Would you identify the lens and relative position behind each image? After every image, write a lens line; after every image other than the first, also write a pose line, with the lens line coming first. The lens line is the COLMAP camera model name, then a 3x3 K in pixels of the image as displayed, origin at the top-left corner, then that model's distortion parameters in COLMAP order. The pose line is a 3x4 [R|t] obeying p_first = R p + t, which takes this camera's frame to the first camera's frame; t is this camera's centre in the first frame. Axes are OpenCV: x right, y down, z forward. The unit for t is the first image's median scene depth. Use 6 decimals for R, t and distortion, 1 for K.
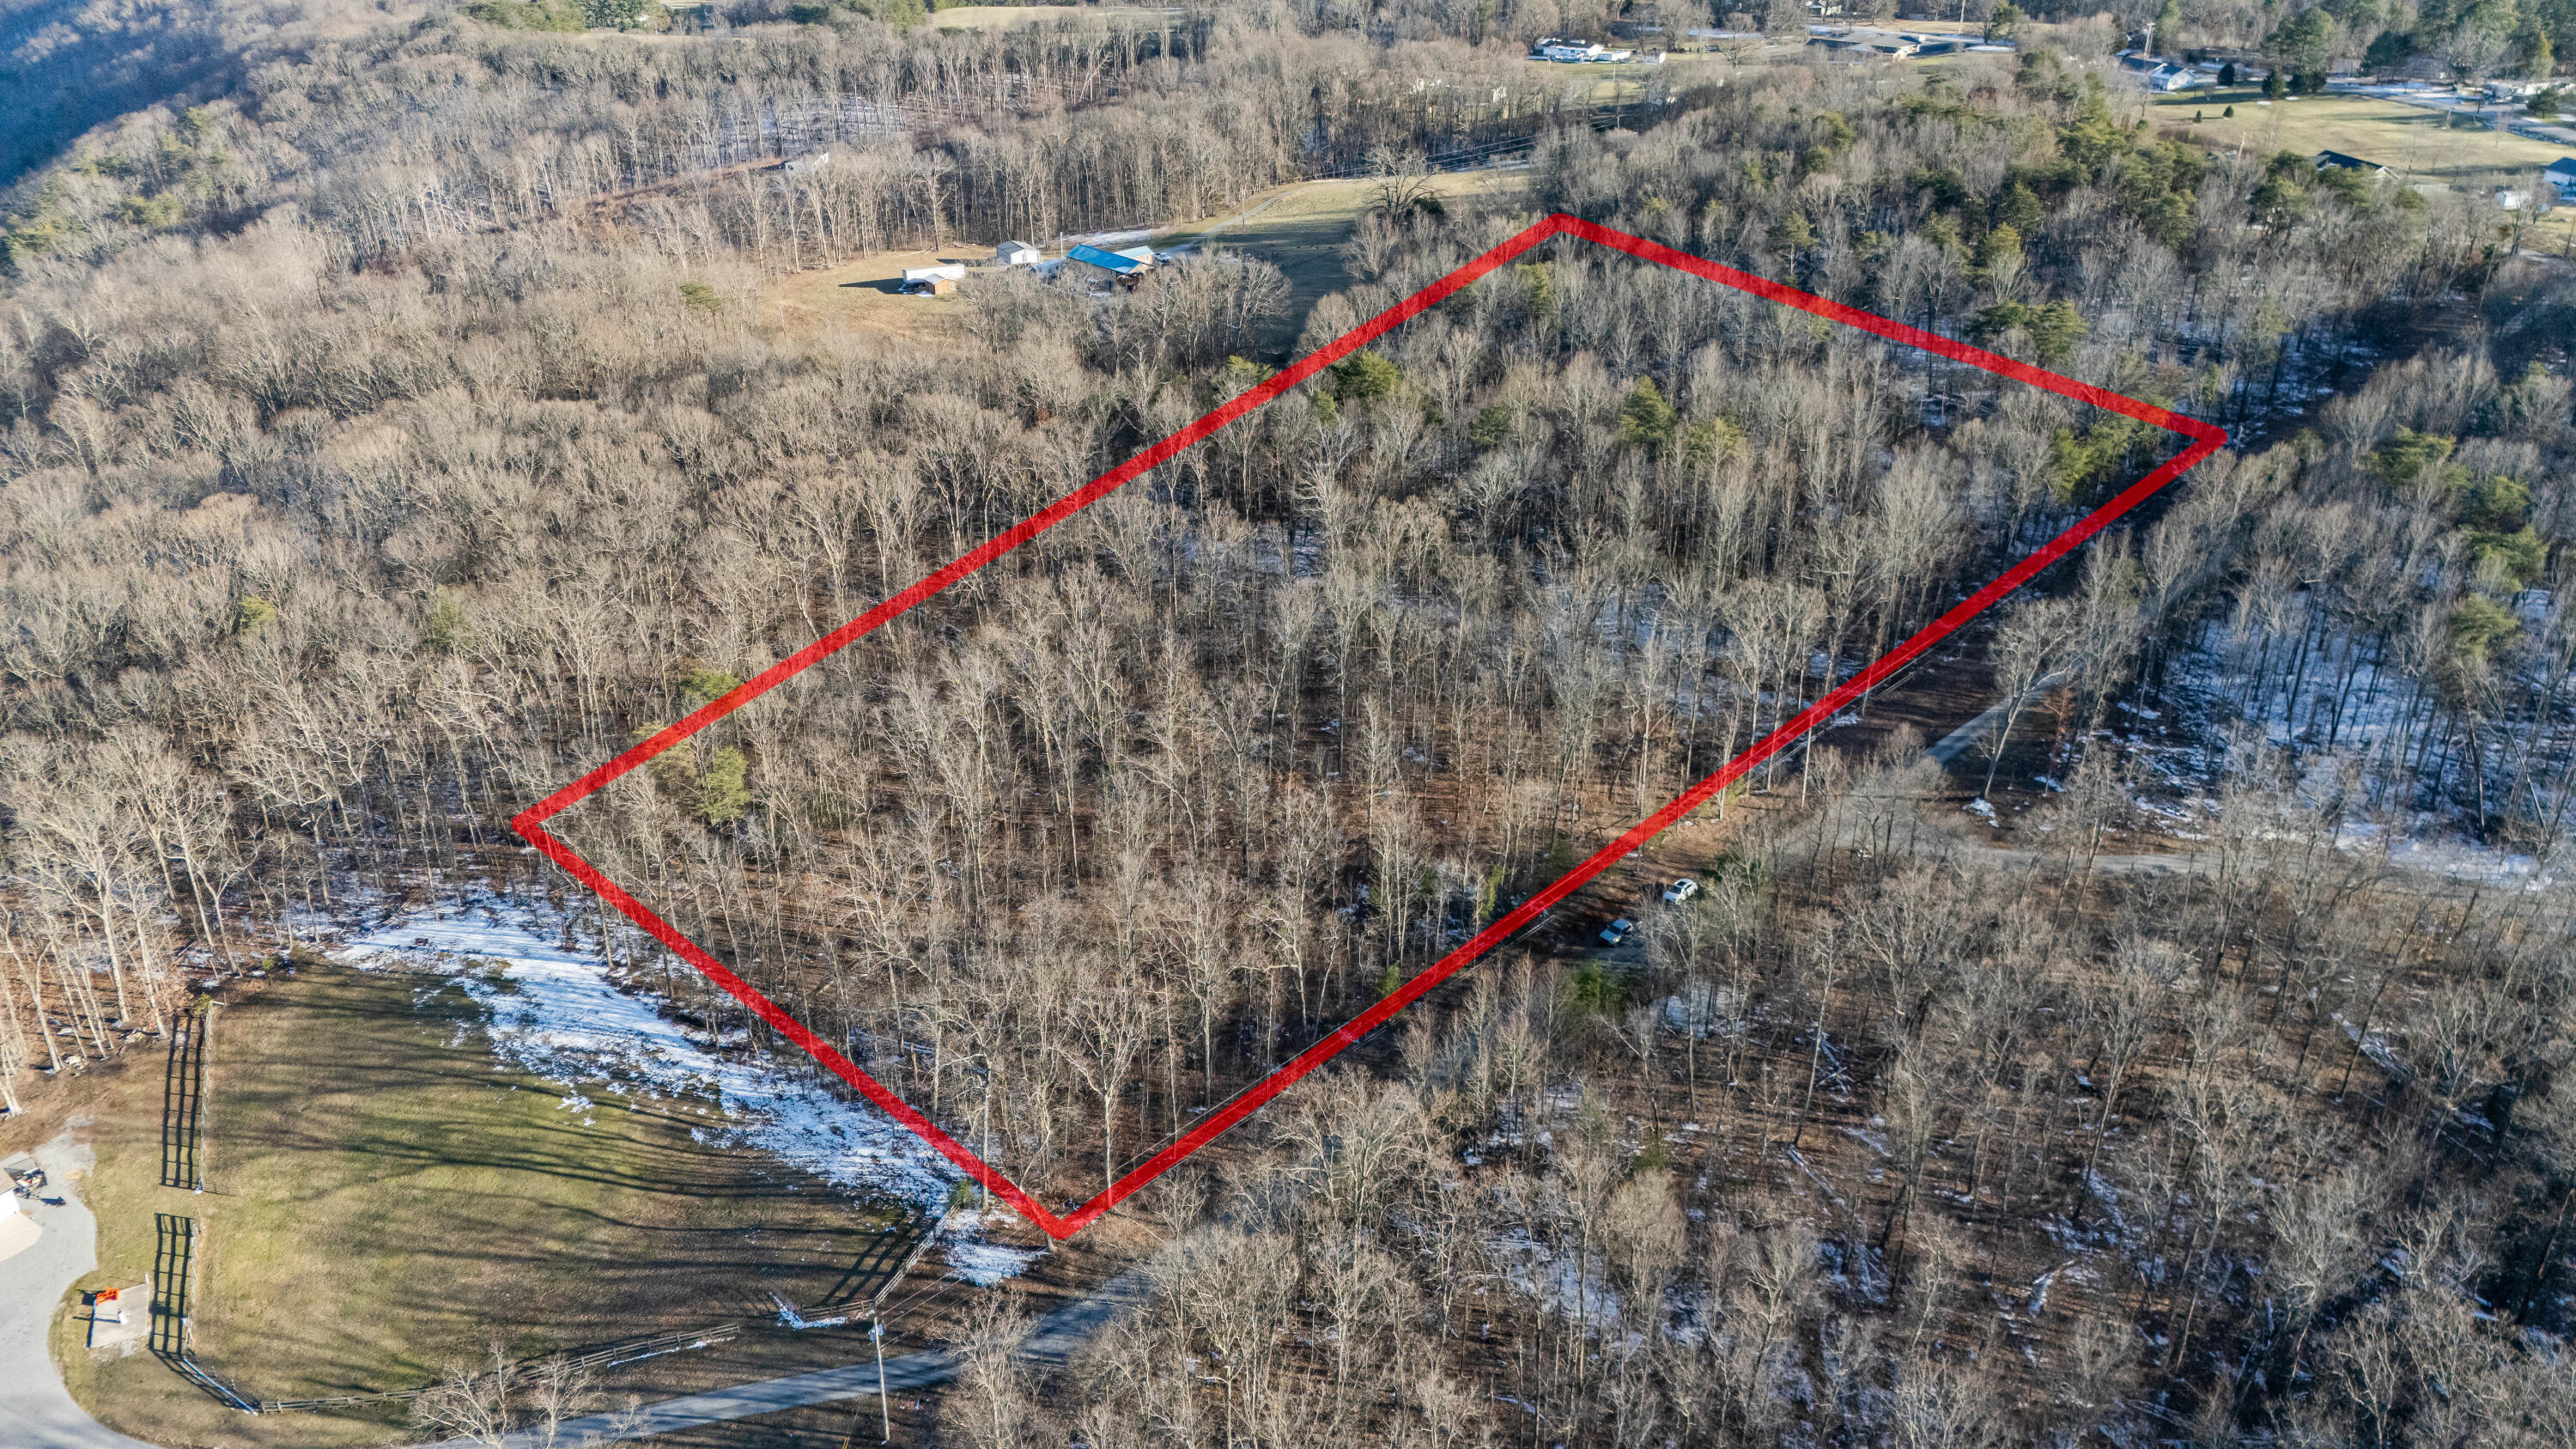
lens RADIAL K [[1899.7, 0, 1285.6], [0, 1899.7, 710.1], [0, 0, 1]] dist [0.069991, -0.052856]
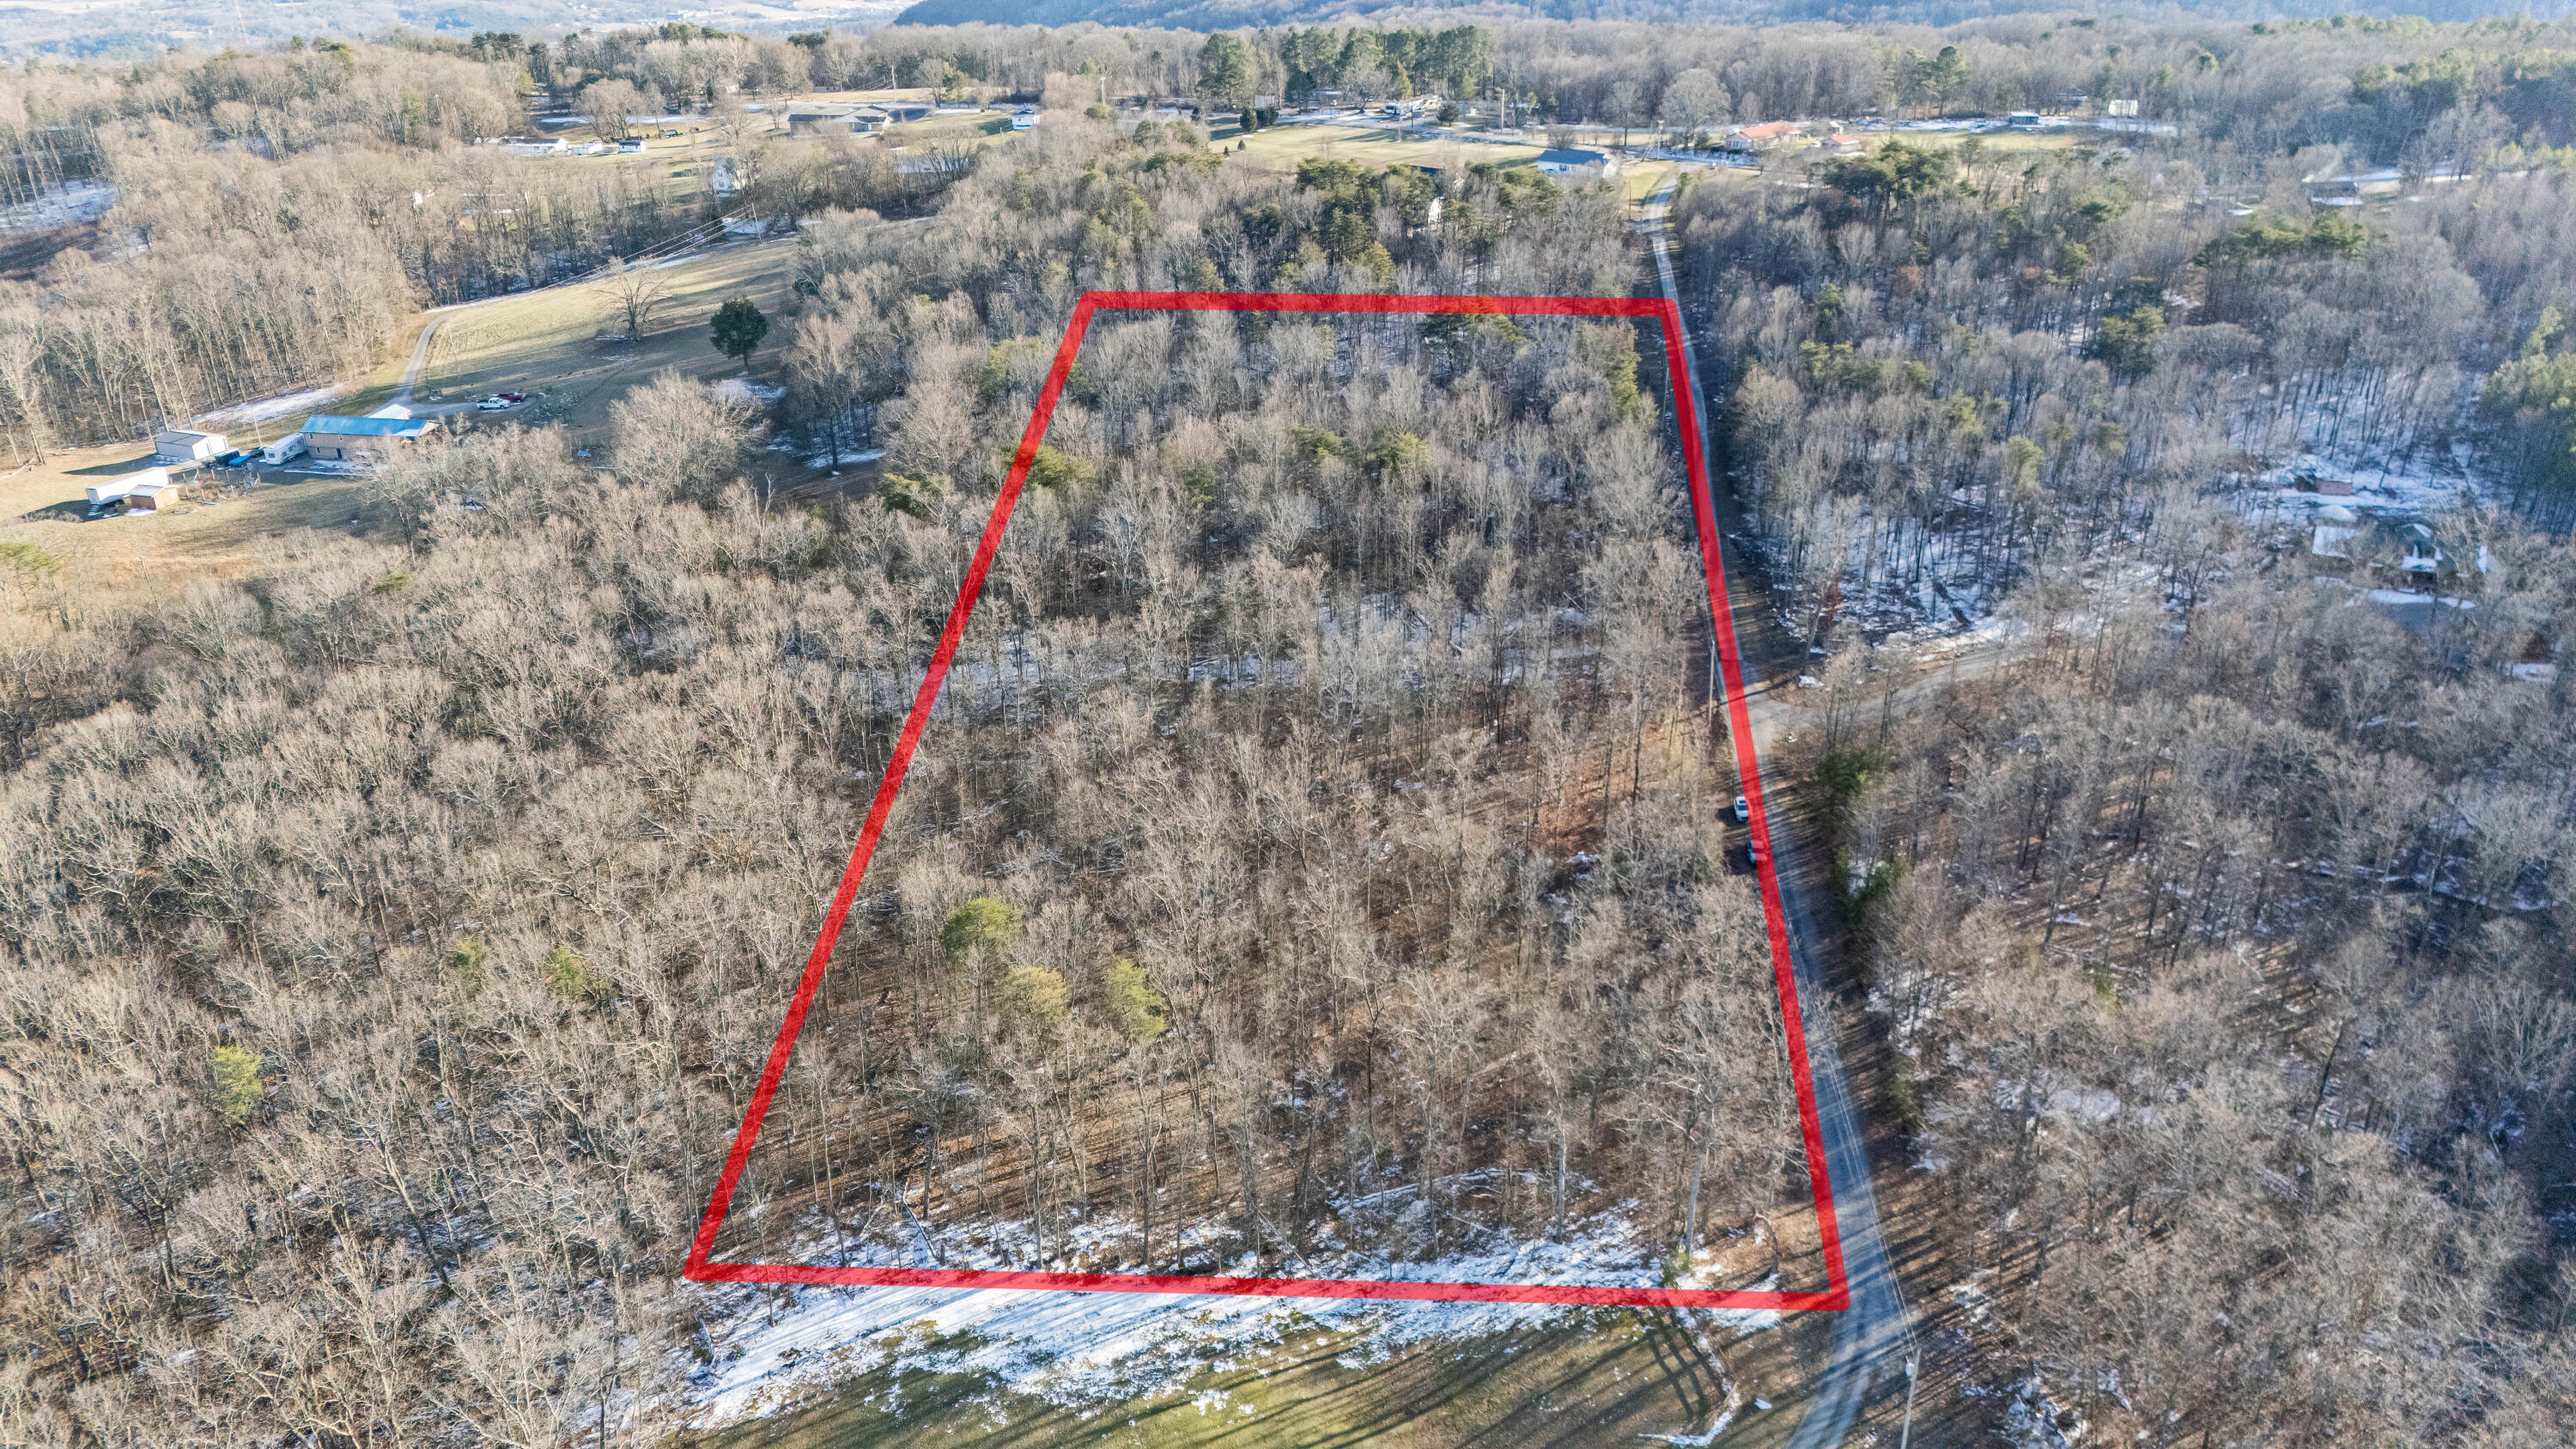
lens RADIAL K [[1899.7, 0, 1287.5], [0, 1899.7, 732.2], [0, 0, 1]] dist [0.069991, -0.052856]
pose [[0.760126, -0.276420, 0.588047, -0.684654], [0.292357, 0.953715, 0.070399, -0.112449], [-0.580289, 0.118408, 0.805757, 0.241885]]
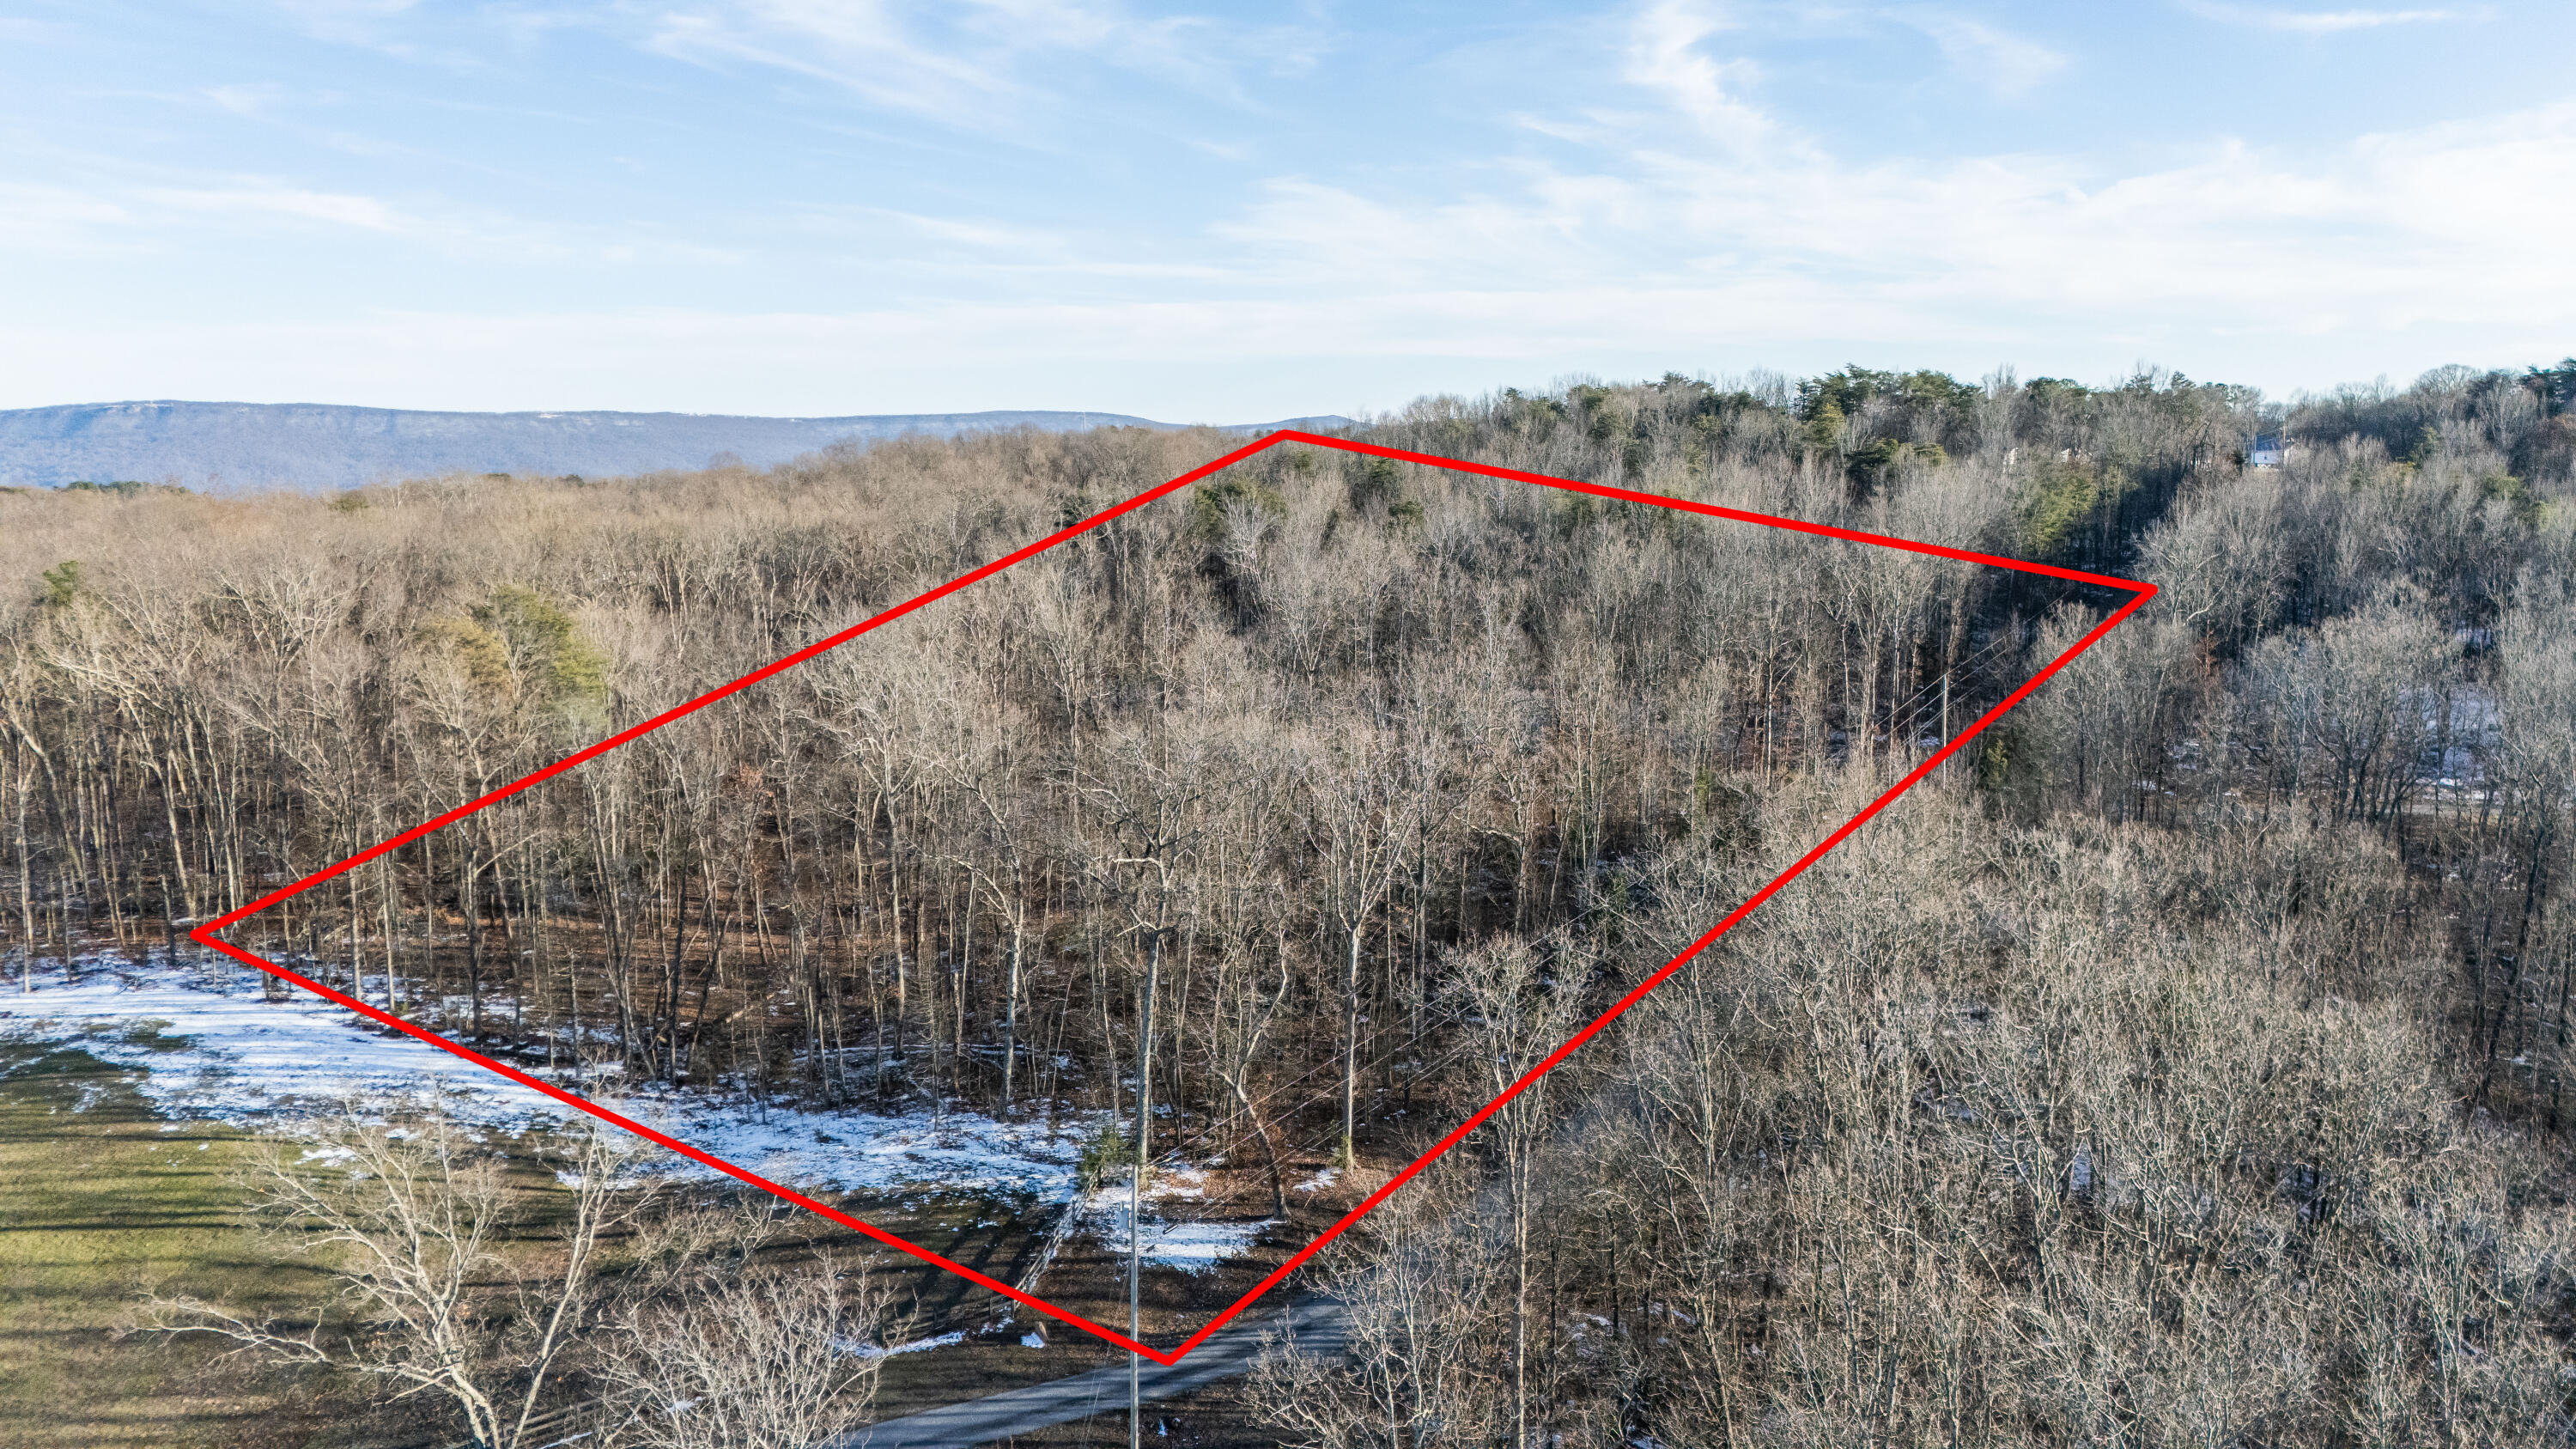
lens RADIAL K [[1899.7, 0, 1296.7], [0, 1899.7, 731.6], [0, 0, 1]] dist [0.069991, -0.052856]
pose [[0.972183, -0.036737, 0.231324, -0.200383], [0.105095, 0.951042, -0.290643, 0.253472], [-0.209322, 0.306869, 0.928448, 0.345877]]
